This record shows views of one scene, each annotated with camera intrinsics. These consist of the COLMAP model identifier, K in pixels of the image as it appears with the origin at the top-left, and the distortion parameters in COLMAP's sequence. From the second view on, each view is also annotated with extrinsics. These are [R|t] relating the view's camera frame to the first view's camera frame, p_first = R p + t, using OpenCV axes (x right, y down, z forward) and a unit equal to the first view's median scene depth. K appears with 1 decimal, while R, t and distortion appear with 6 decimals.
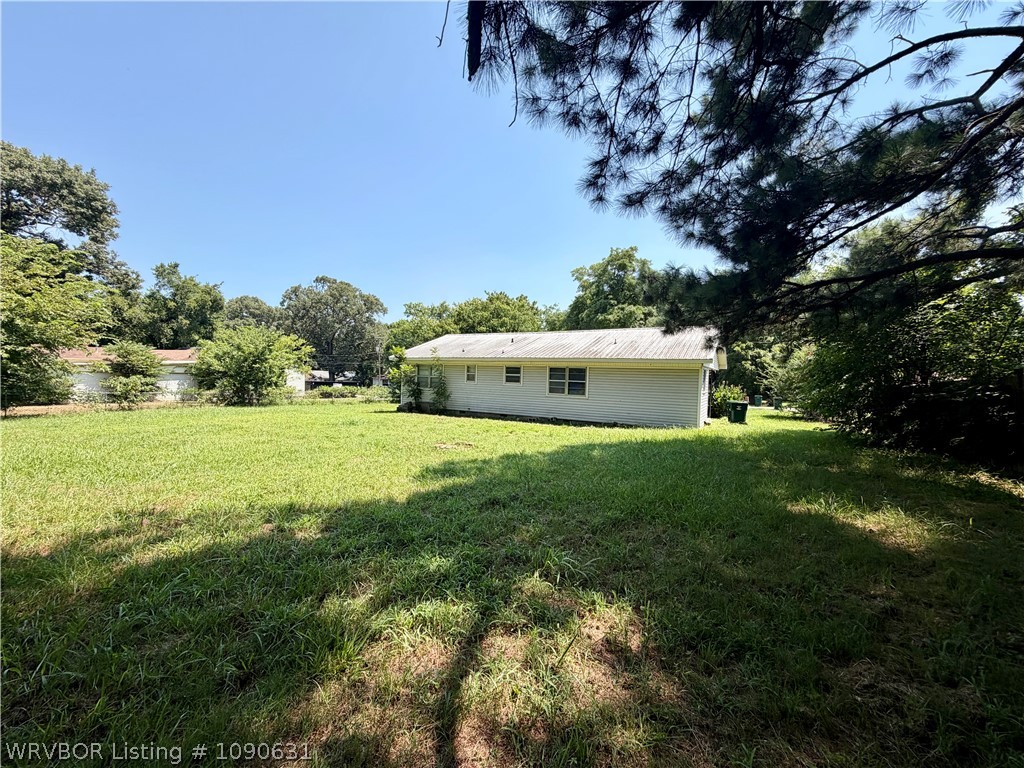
lens RADIAL K [[409.5, 0, 512.4], [0, 409.5, 389.7], [0, 0, 1]] dist [-0.003376, 0.000528]
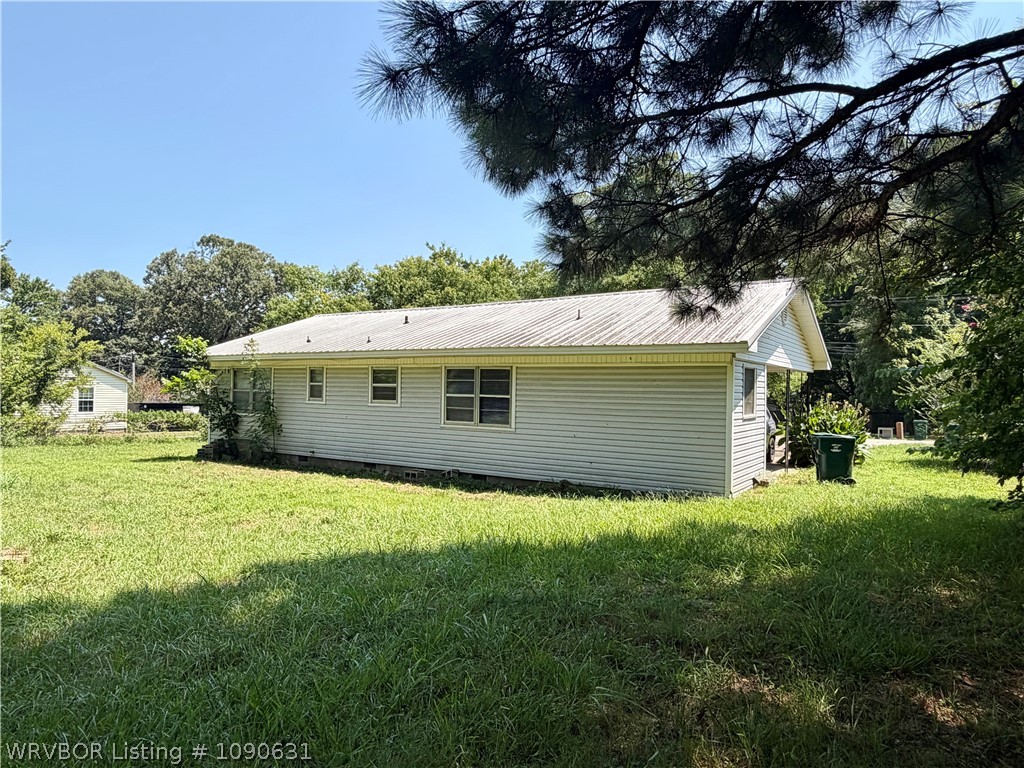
lens RADIAL K [[647.5, 0, 511.4], [0, 647.5, 382.7], [0, 0, 1]] dist [-0.004375, -0.000458]
pose [[0.998520, -0.011942, -0.053052, 0.183549], [0.009366, 0.998777, -0.048550, 0.001086], [0.053567, 0.047981, 0.997411, 0.192564]]
